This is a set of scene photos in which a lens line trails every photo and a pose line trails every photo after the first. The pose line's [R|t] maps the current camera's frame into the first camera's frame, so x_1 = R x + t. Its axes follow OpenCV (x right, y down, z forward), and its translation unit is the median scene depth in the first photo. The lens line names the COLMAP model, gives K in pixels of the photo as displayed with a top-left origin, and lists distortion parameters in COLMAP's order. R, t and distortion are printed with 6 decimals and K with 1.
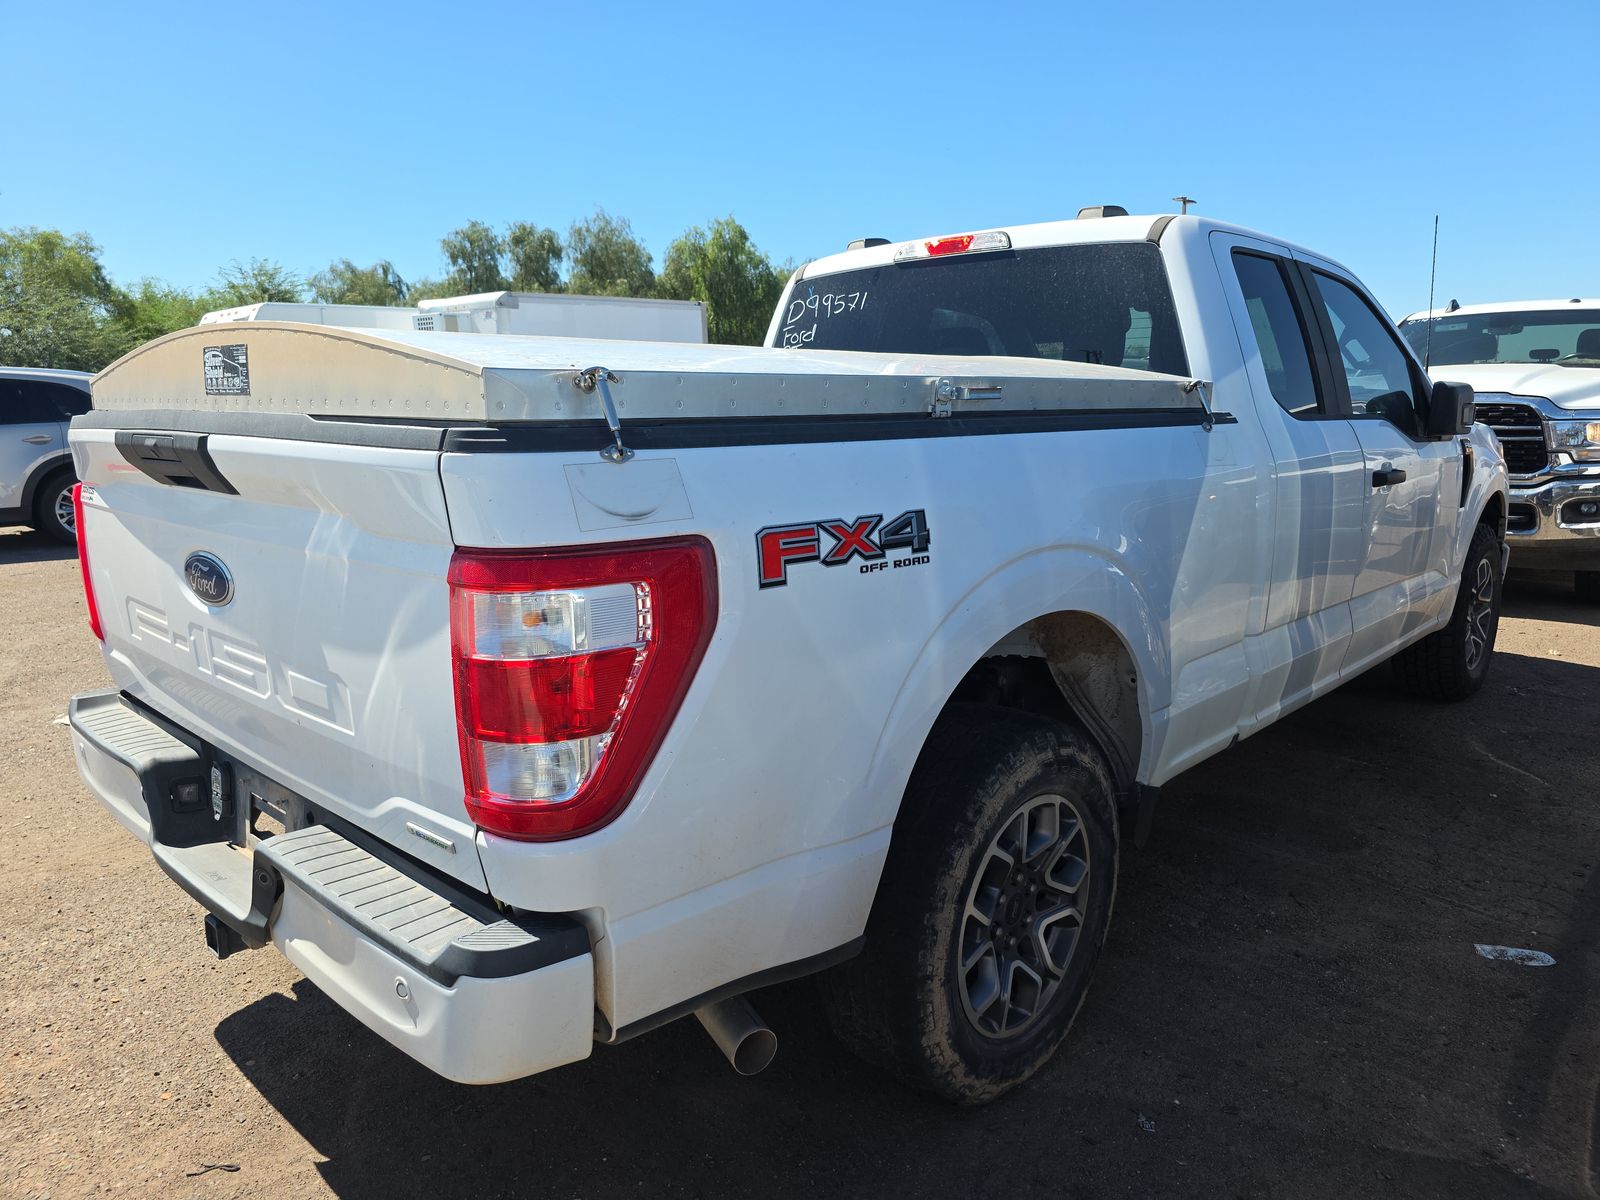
lens RADIAL K [[1076.4, 0, 797.4], [0, 1076.4, 630.4], [0, 0, 1]] dist [0.023313, -0.000281]
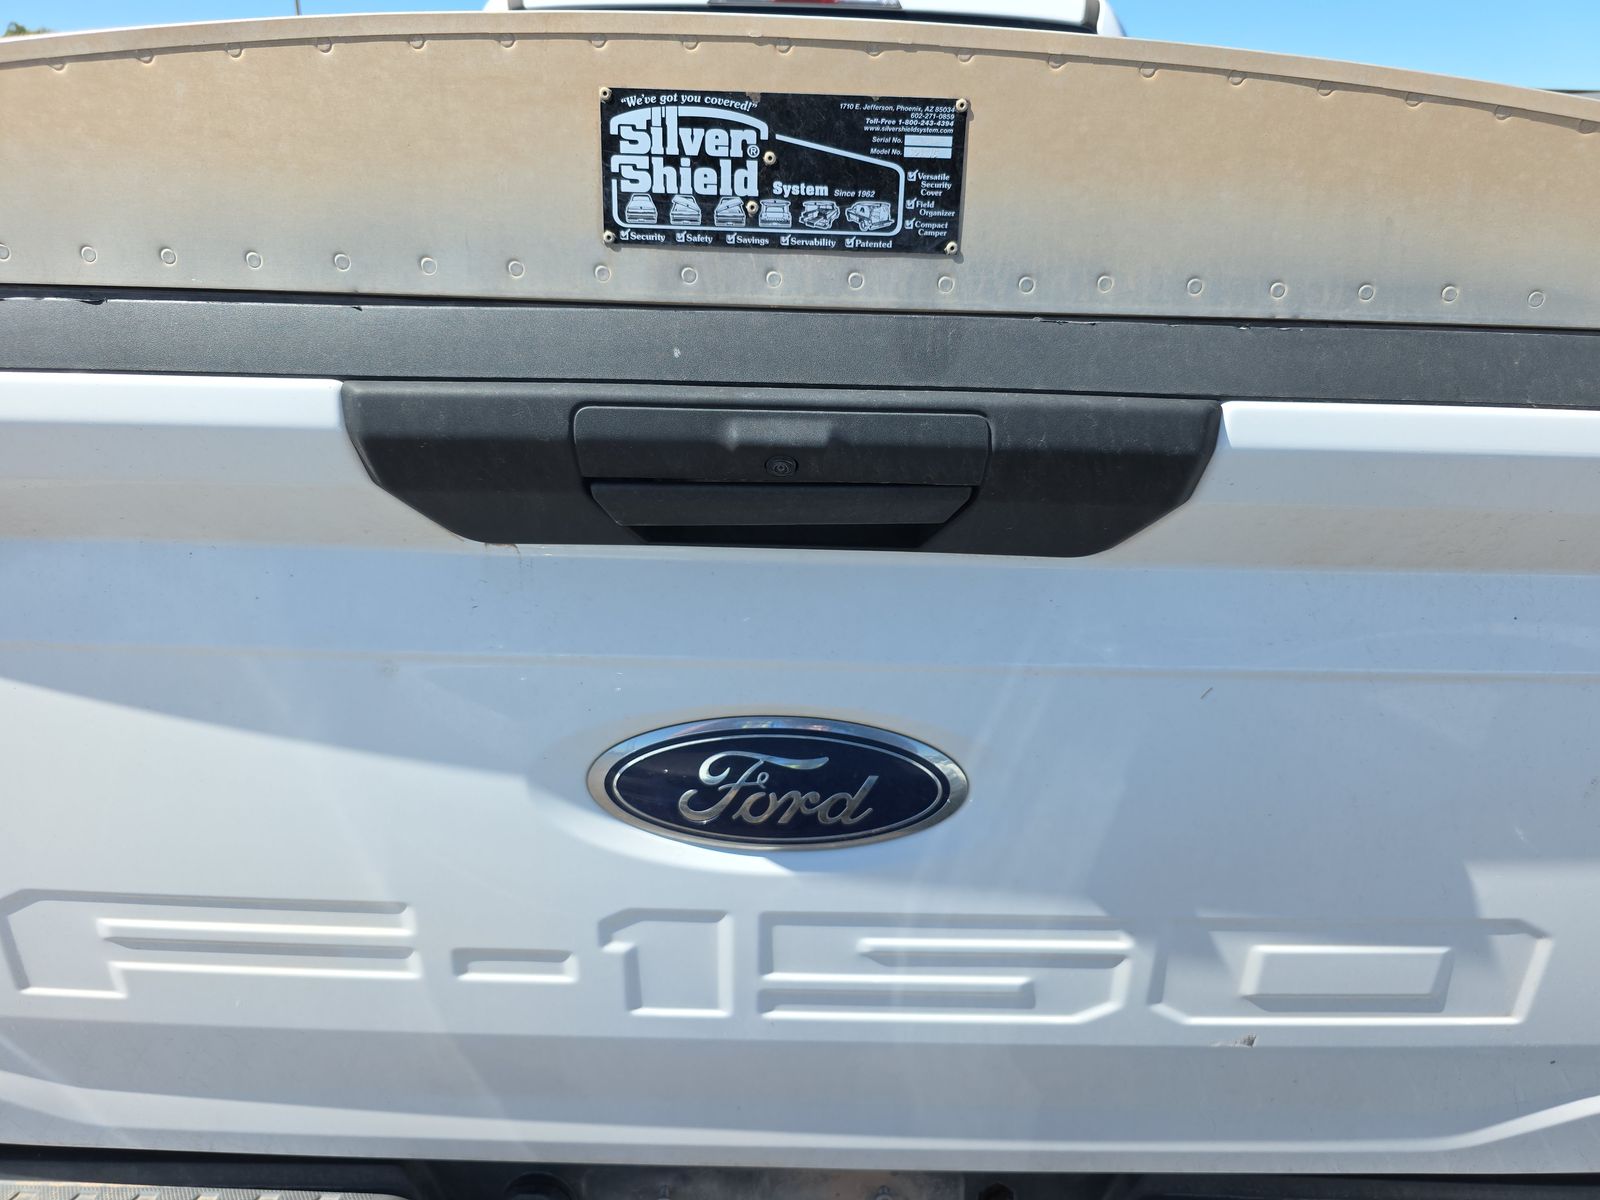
lens RADIAL K [[1069.0, 0, 804.6], [0, 1069.0, 609.6], [0, 0, 1]] dist [0.017430, -0.016671]
pose [[0.726422, -0.228028, 0.648317, -0.692143], [0.115294, 0.970416, 0.212134, -0.163783], [-0.677509, -0.079351, 0.731221, 0.680303]]
